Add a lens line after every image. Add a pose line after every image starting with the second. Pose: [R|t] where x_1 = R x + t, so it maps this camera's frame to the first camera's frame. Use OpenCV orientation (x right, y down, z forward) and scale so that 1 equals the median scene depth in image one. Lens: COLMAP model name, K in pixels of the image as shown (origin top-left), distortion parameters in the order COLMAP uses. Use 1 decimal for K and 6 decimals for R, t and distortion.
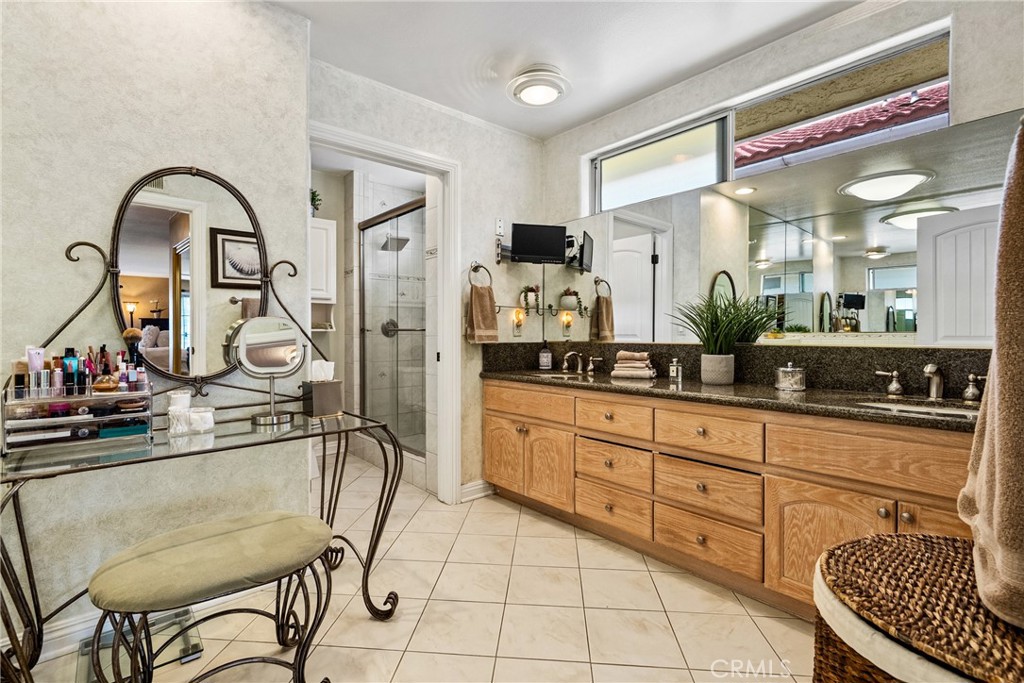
lens RADIAL K [[472.6, 0, 507.6], [0, 472.6, 341.4], [0, 0, 1]] dist [-0.010557, 0.000347]
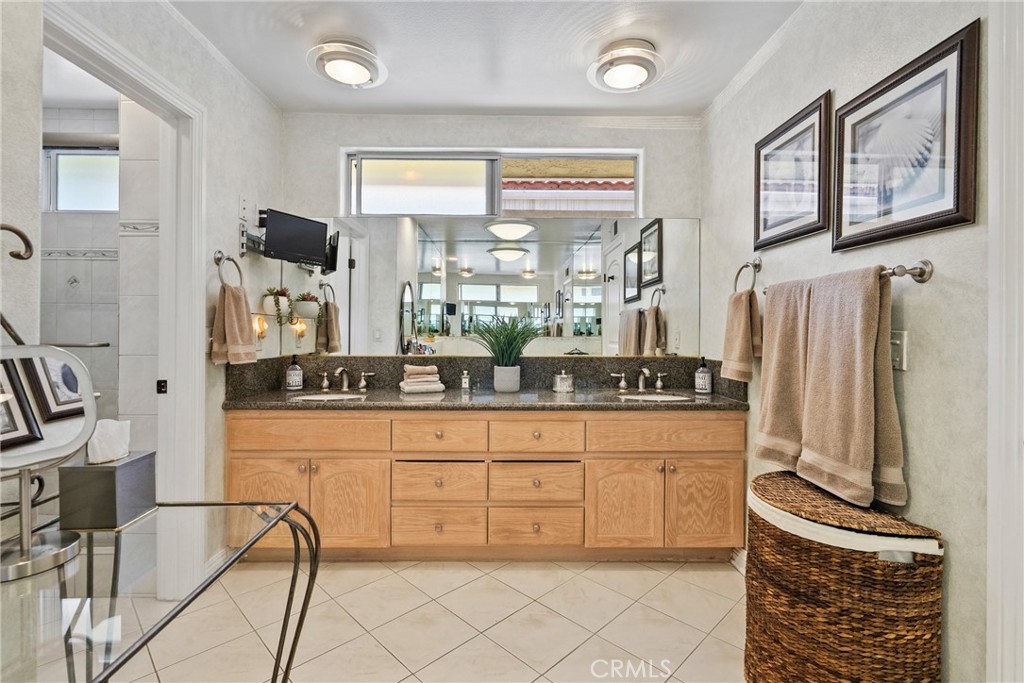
lens RADIAL K [[470.1, 0, 511.0], [0, 470.1, 335.5], [0, 0, 1]] dist [-0.010486, 0.000443]
pose [[0.636600, -0.004553, 0.771180, -0.393627], [0.006379, 0.999979, 0.000638, -0.042976], [-0.771167, 0.004513, 0.636616, 0.228240]]
